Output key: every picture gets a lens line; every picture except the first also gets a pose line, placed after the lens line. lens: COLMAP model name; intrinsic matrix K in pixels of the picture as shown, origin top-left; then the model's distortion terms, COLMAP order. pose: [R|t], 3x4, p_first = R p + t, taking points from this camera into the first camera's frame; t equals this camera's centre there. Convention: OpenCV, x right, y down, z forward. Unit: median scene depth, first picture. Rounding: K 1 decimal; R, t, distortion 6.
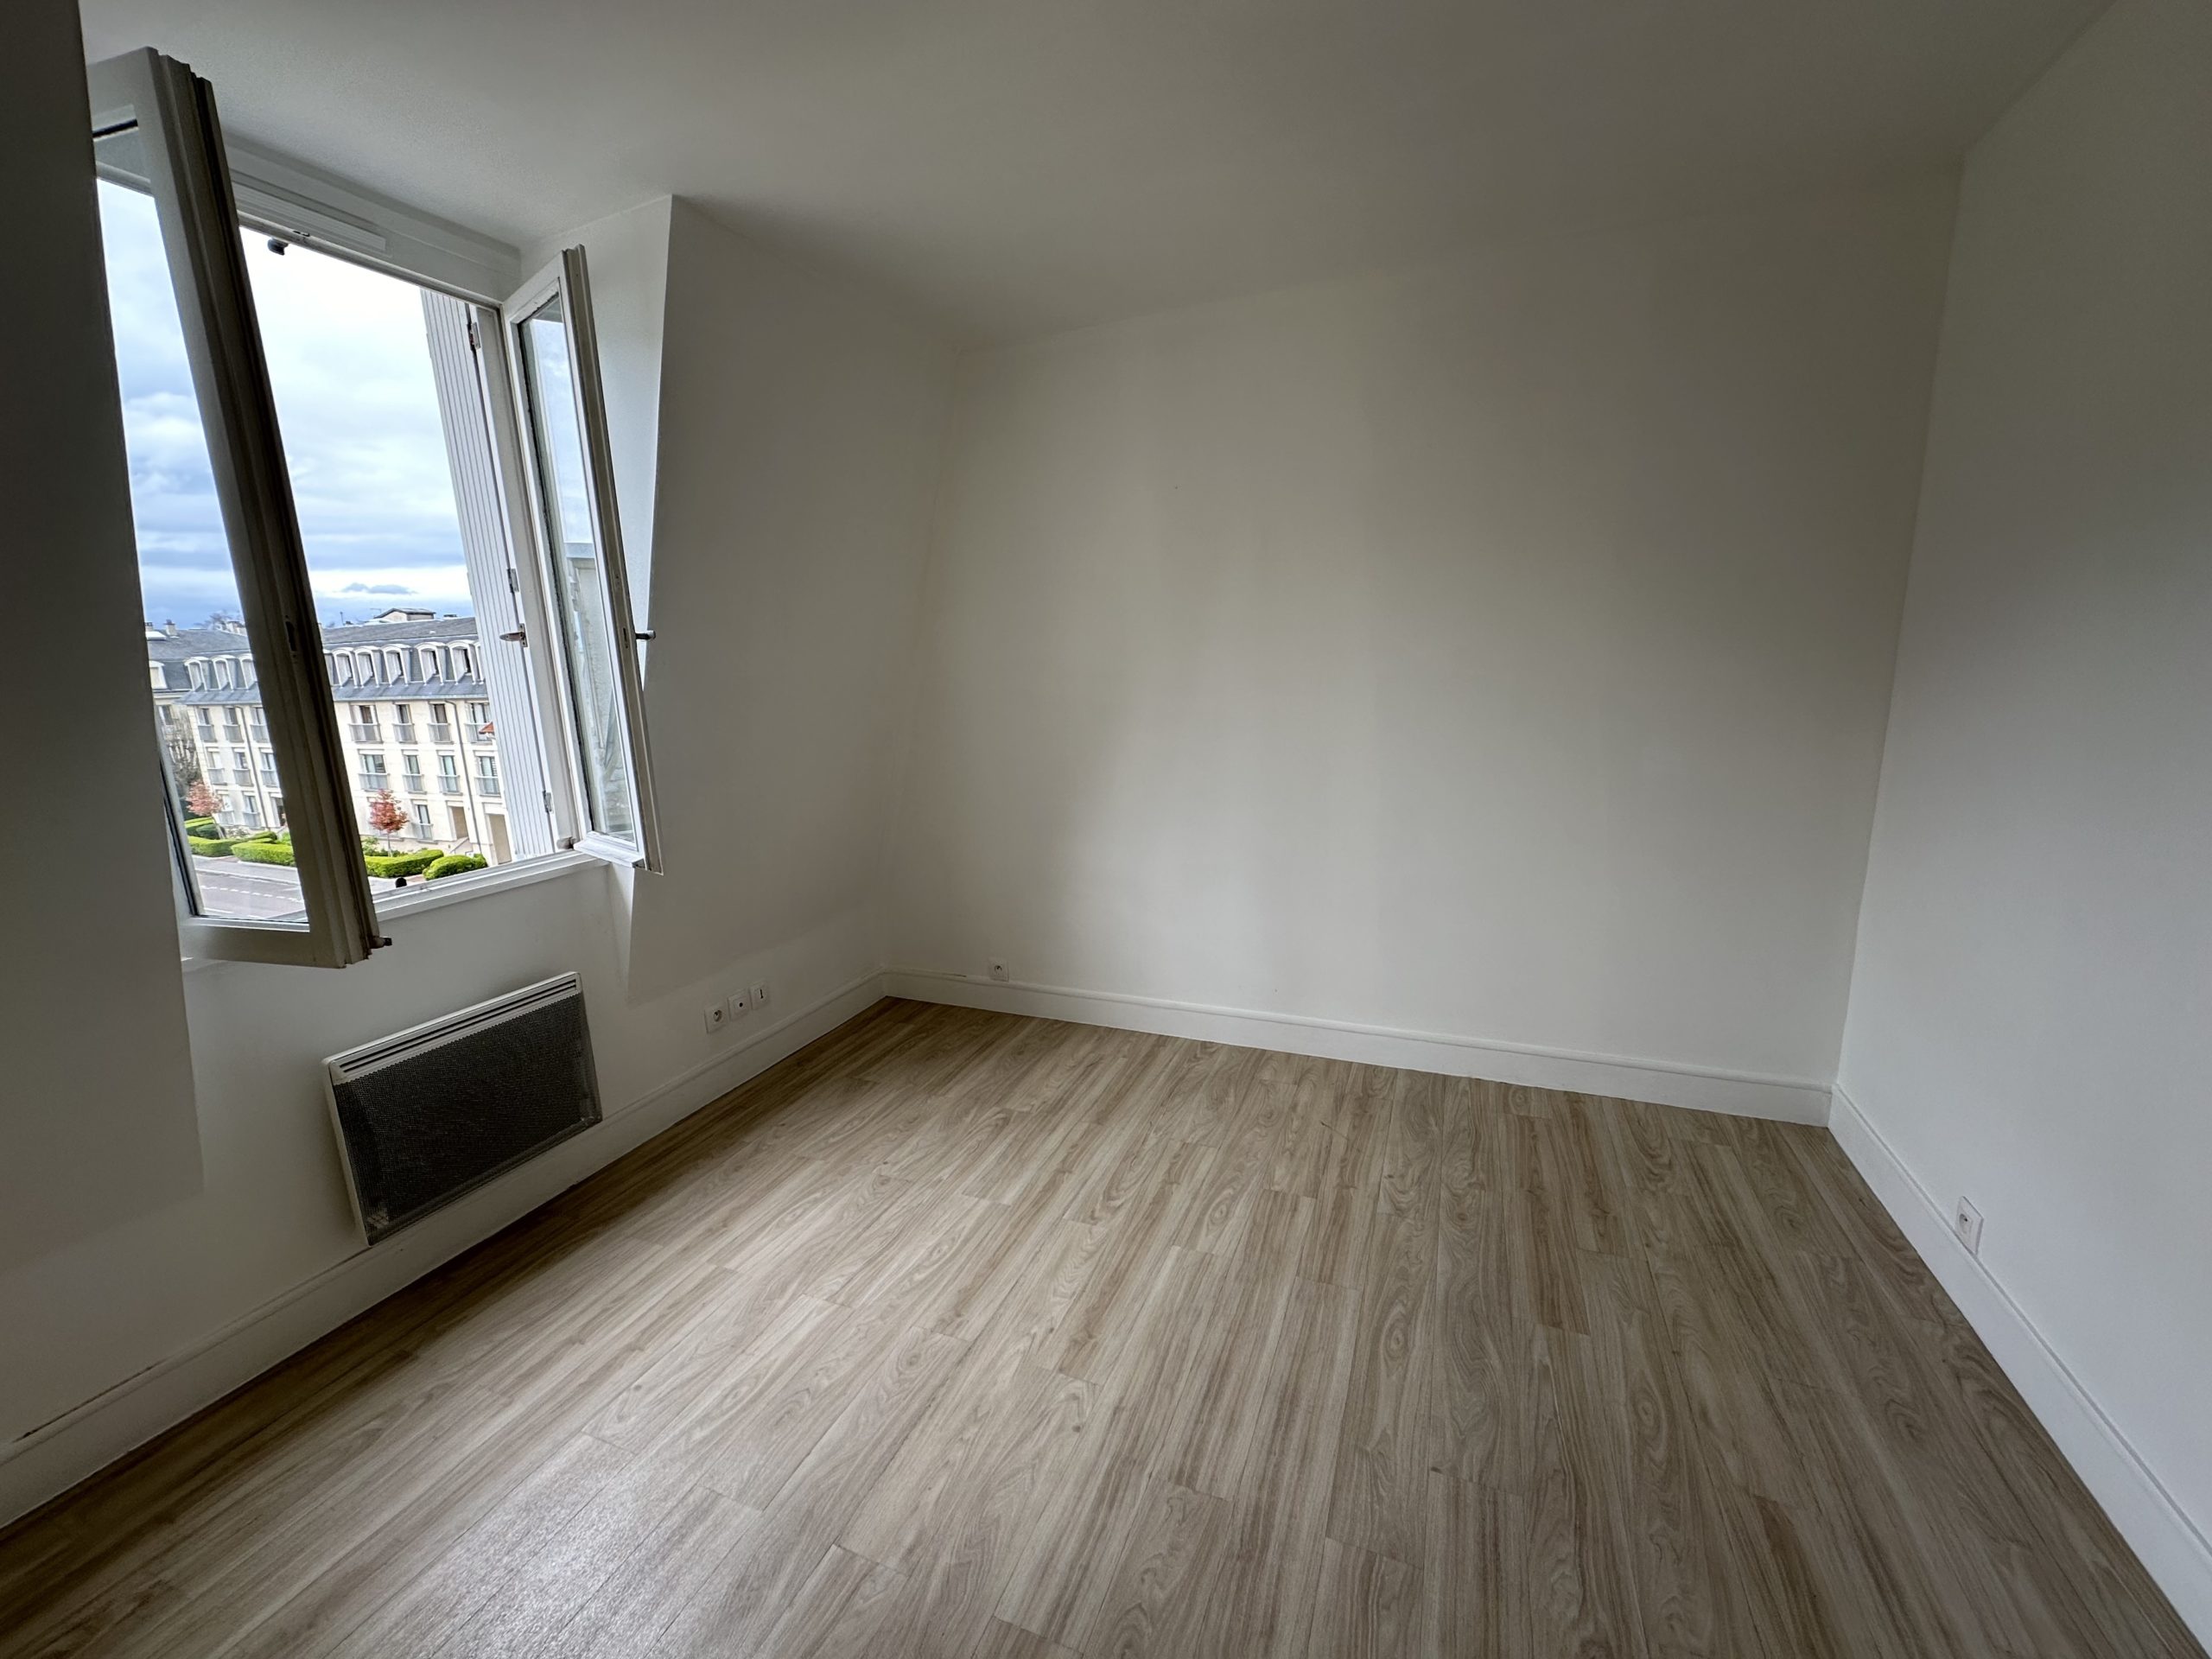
lens RADIAL K [[878.5, 0, 1106.0], [0, 878.5, 829.5], [0, 0, 1]] dist [-0.000274, 0.000541]
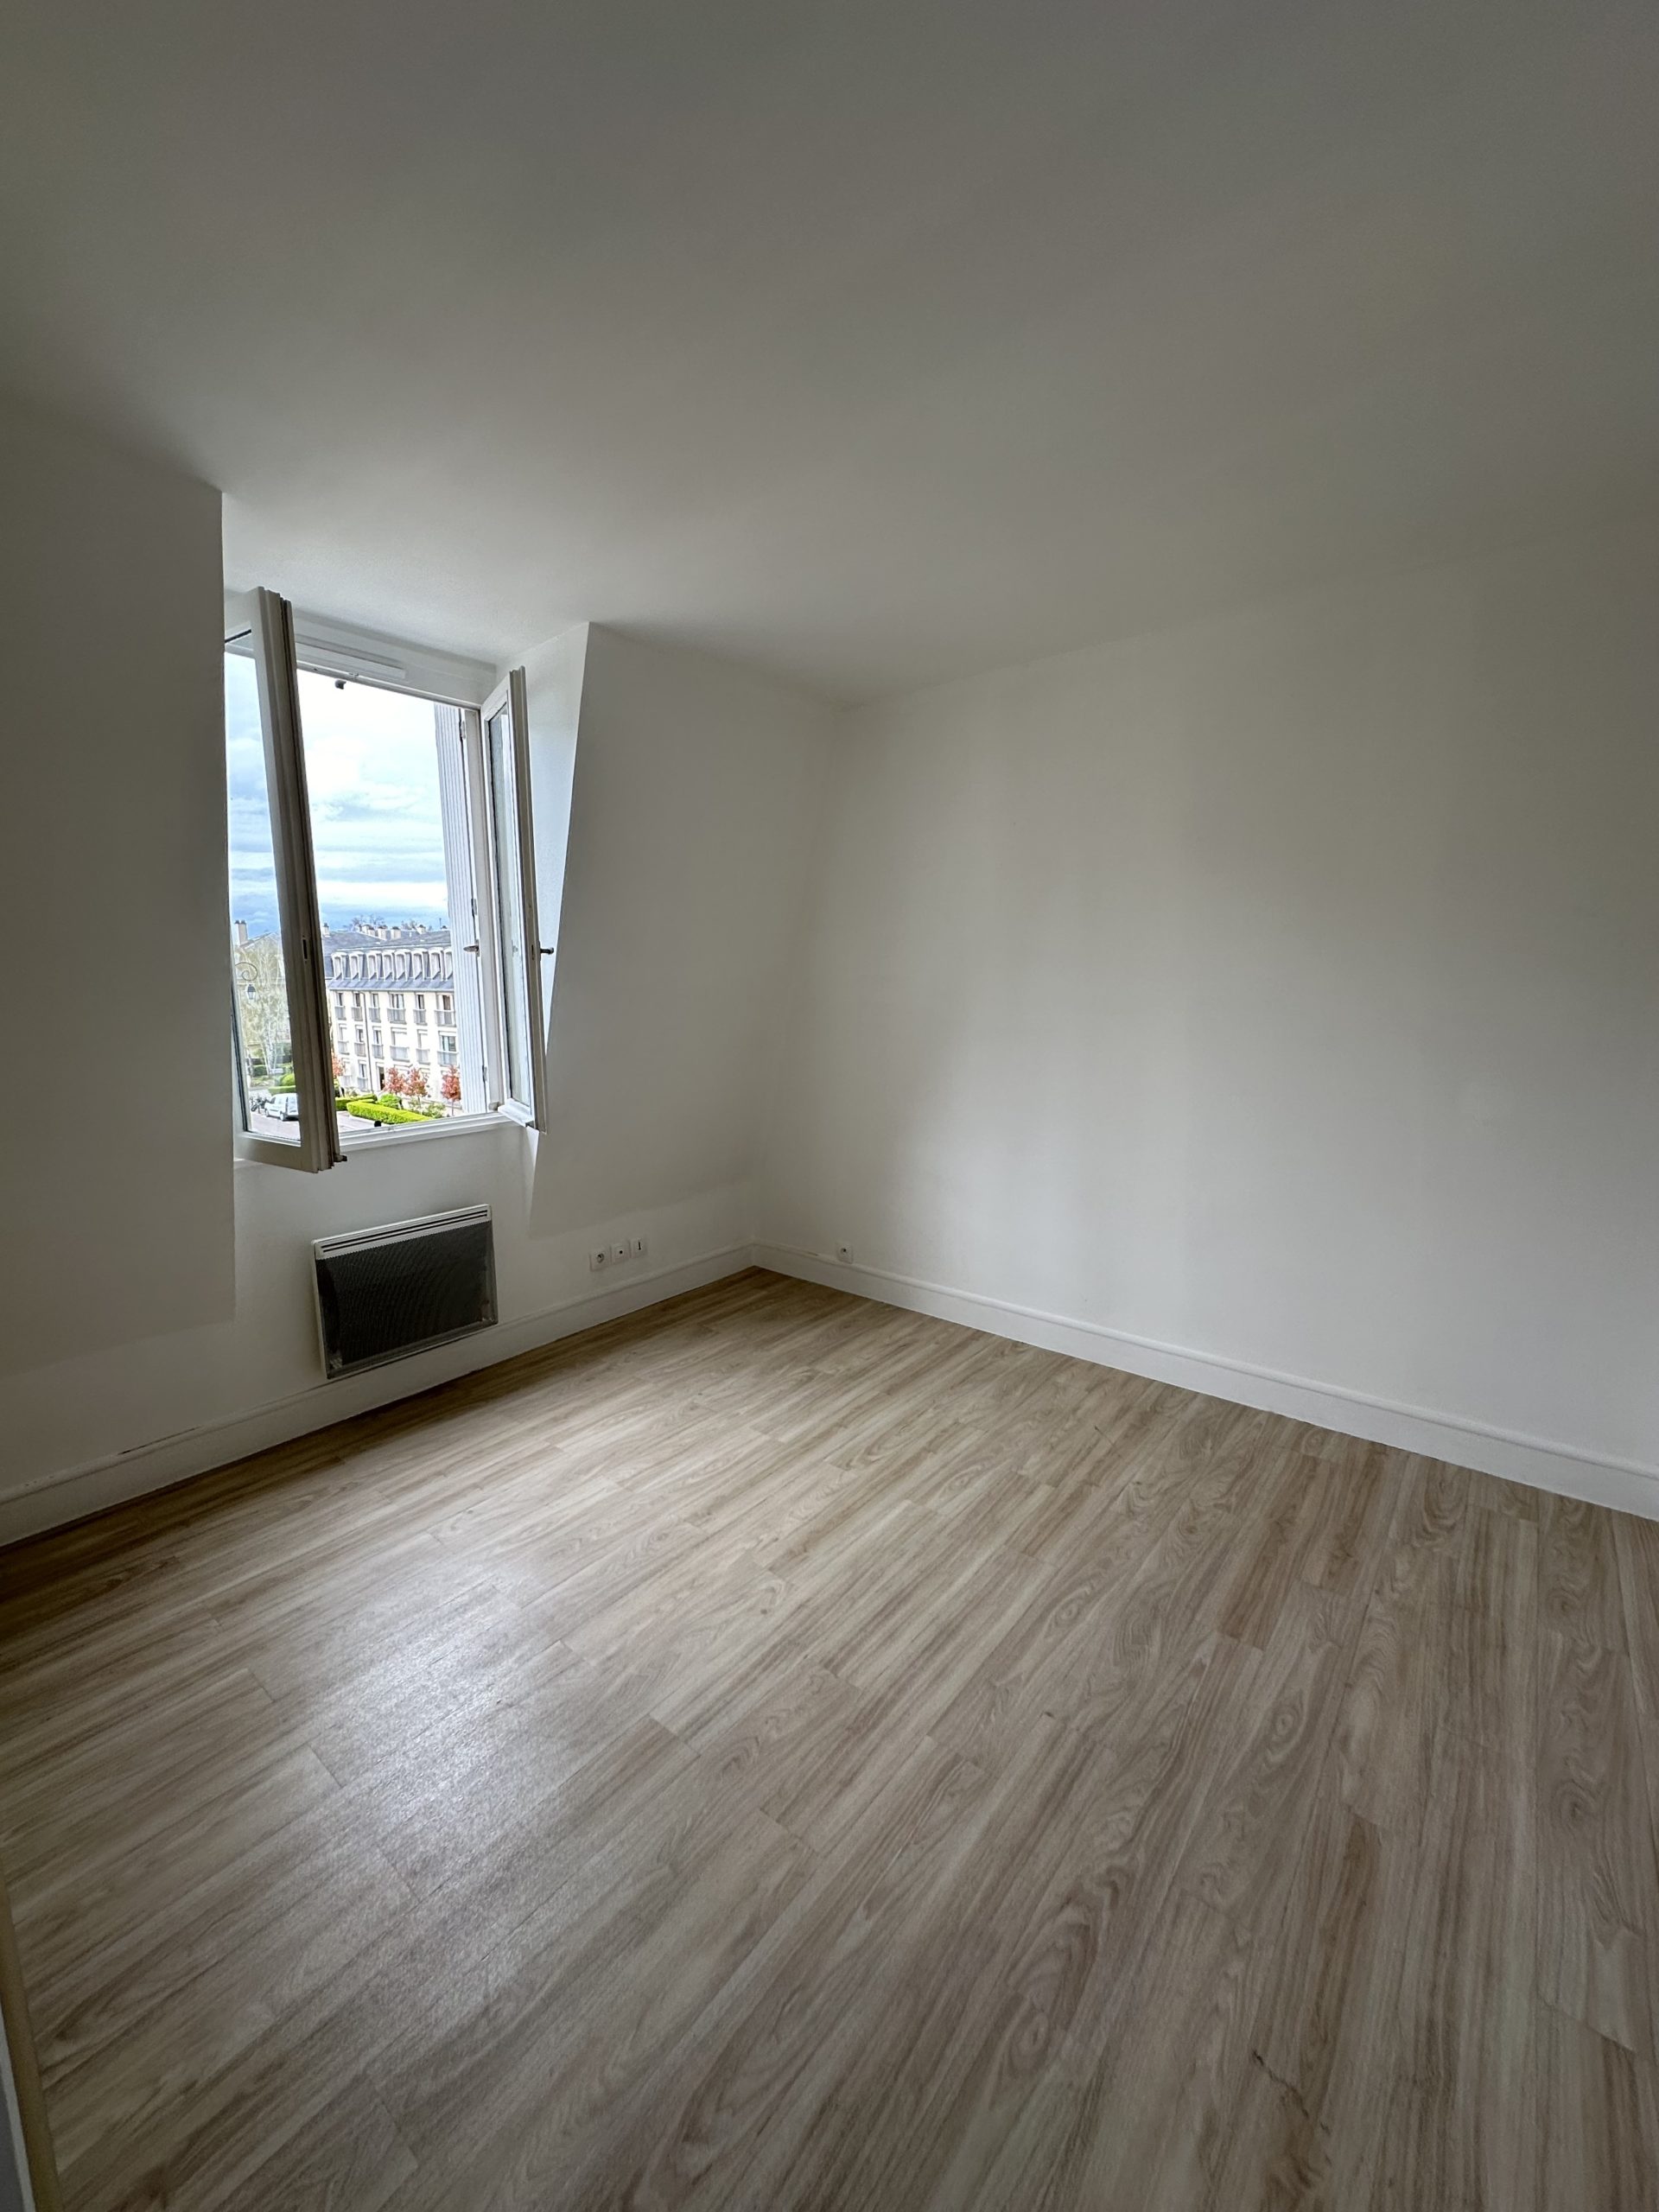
lens RADIAL K [[875.6, 0, 829.5], [0, 875.6, 1106.0], [0, 0, 1]] dist [0.002390, -0.000934]
pose [[0.957556, 0.071130, -0.279332, 0.250966], [-0.081969, 0.996261, -0.027301, 0.011038], [0.276345, 0.049038, 0.959806, -0.122746]]
